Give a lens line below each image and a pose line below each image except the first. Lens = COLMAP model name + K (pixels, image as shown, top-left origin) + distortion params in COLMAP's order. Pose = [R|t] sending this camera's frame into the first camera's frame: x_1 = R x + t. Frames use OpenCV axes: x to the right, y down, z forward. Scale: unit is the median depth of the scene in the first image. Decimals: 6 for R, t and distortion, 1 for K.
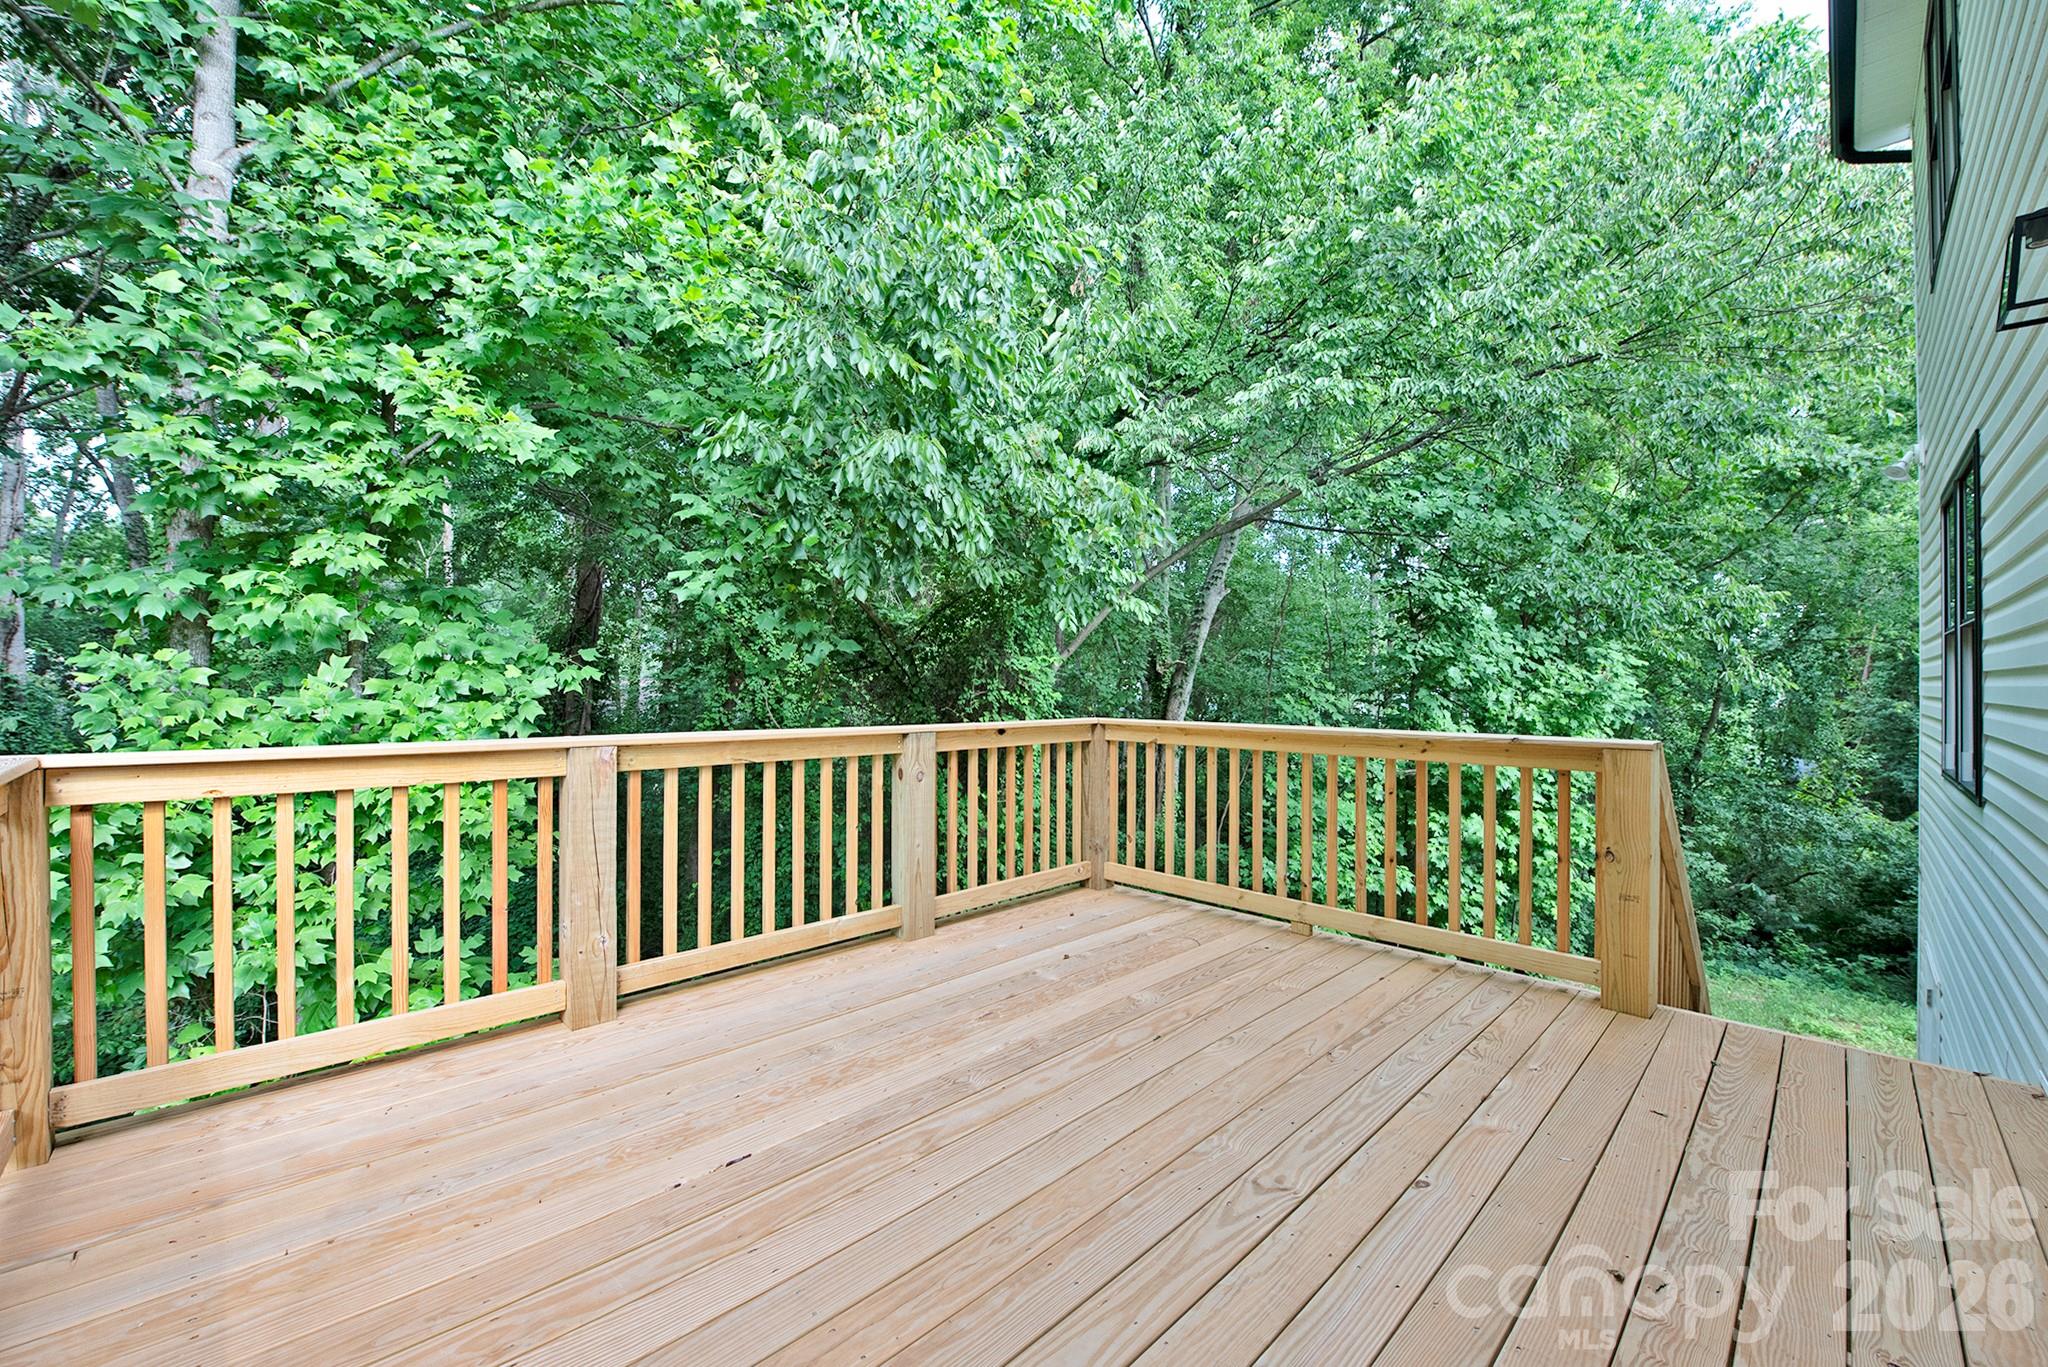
lens RADIAL K [[825.1, 0, 1034.3], [0, 825.1, 687.3], [0, 0, 1]] dist [-0.020943, 0.000481]
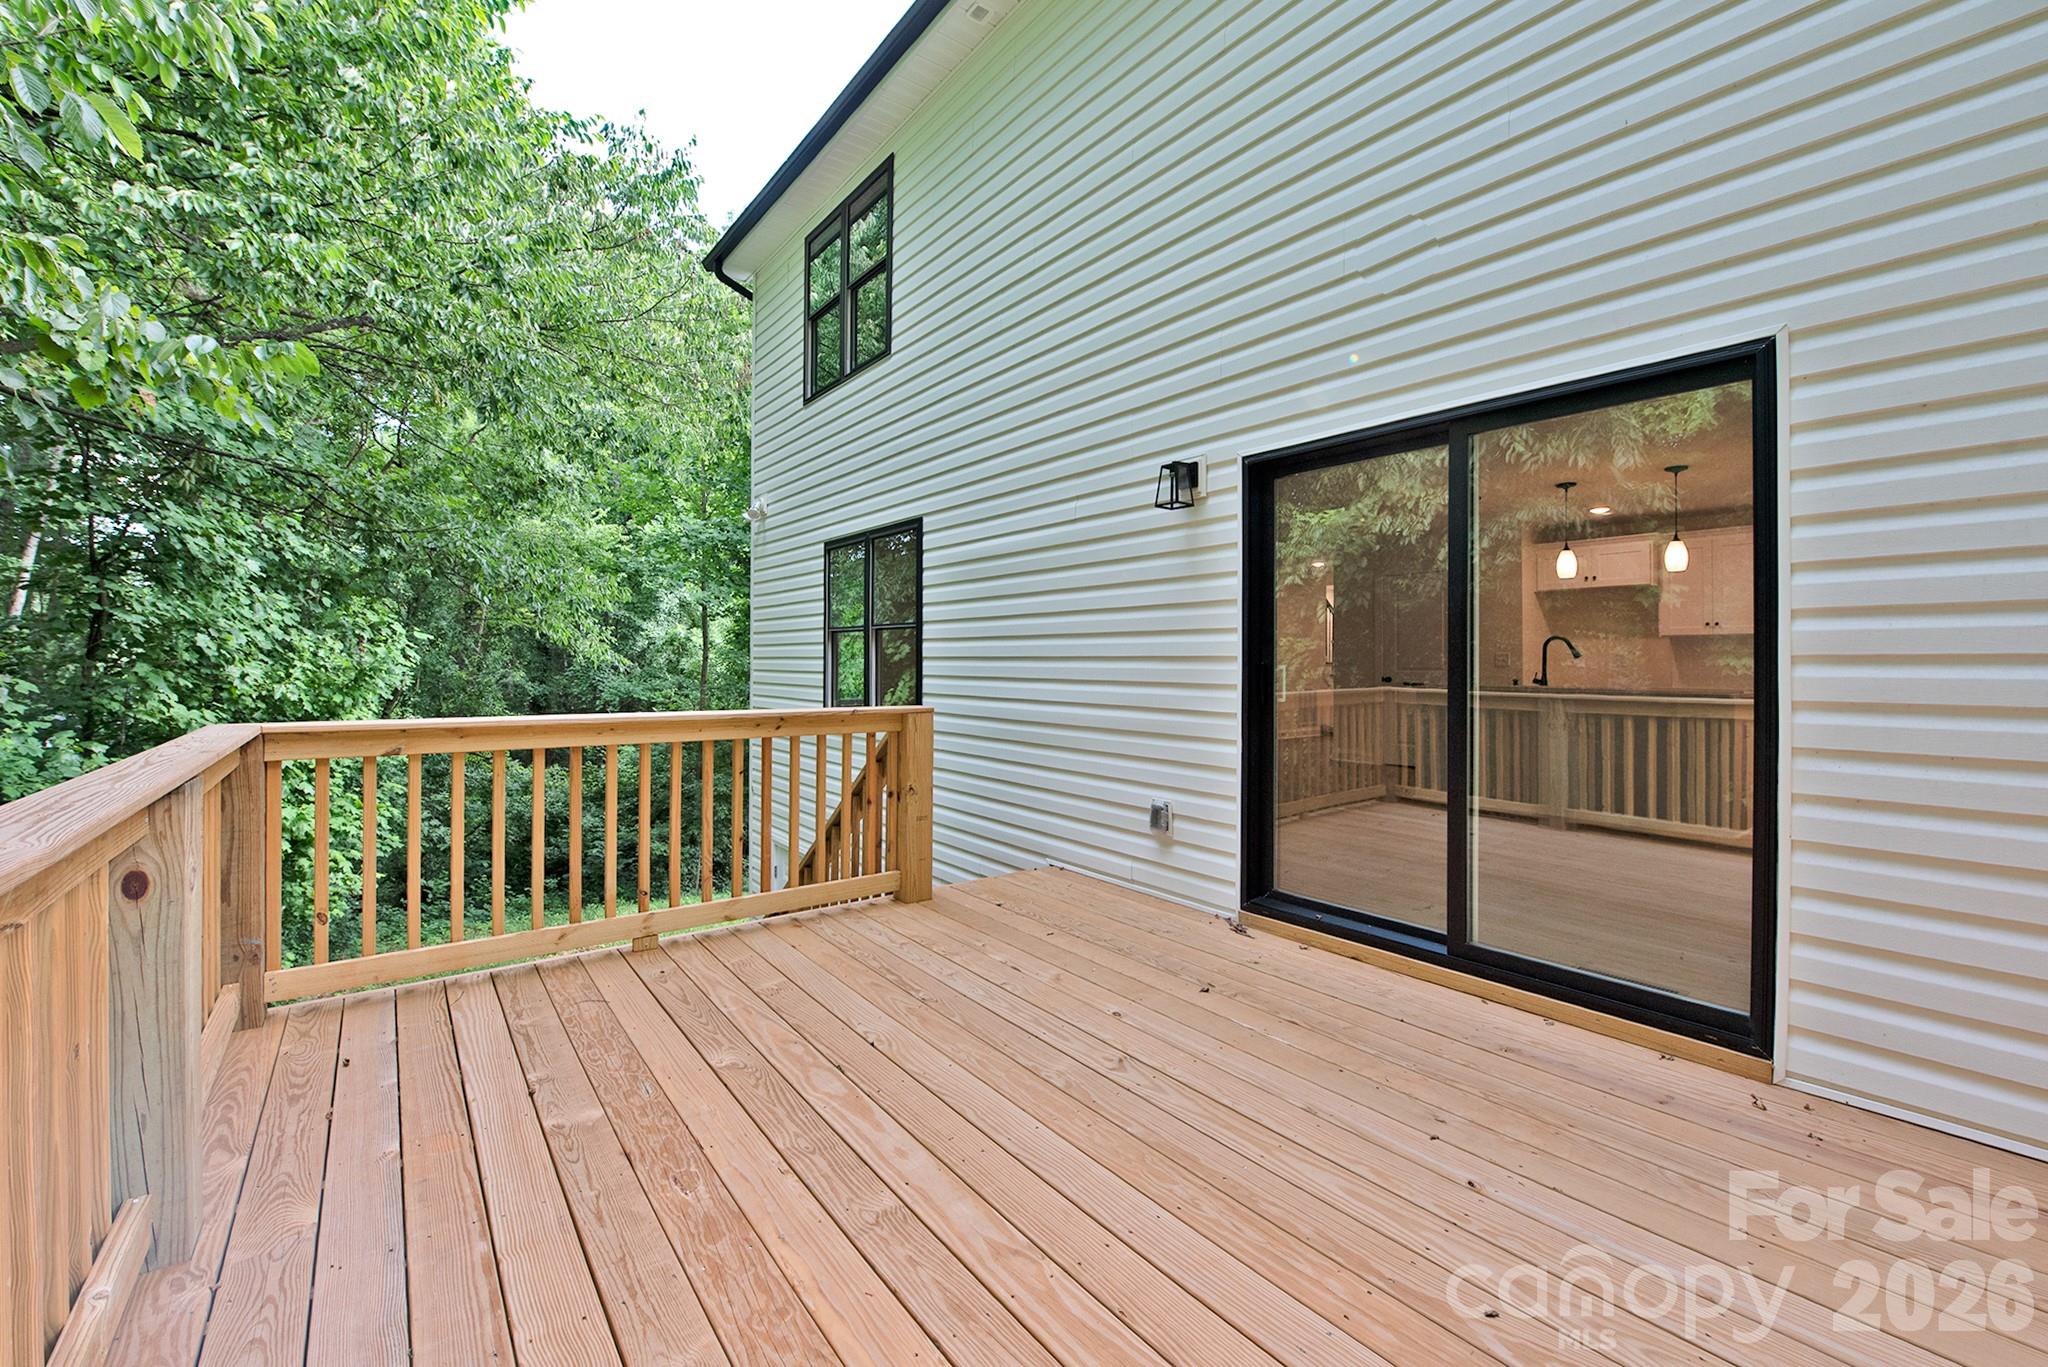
lens RADIAL K [[825.1, 0, 1036.2], [0, 825.1, 666.3], [0, 0, 1]] dist [-0.020943, 0.000481]
pose [[0.109451, -0.003438, 0.993986, -0.594504], [-0.005438, 0.999977, 0.004057, -0.008936], [-0.993977, -0.005849, 0.109430, 0.589836]]
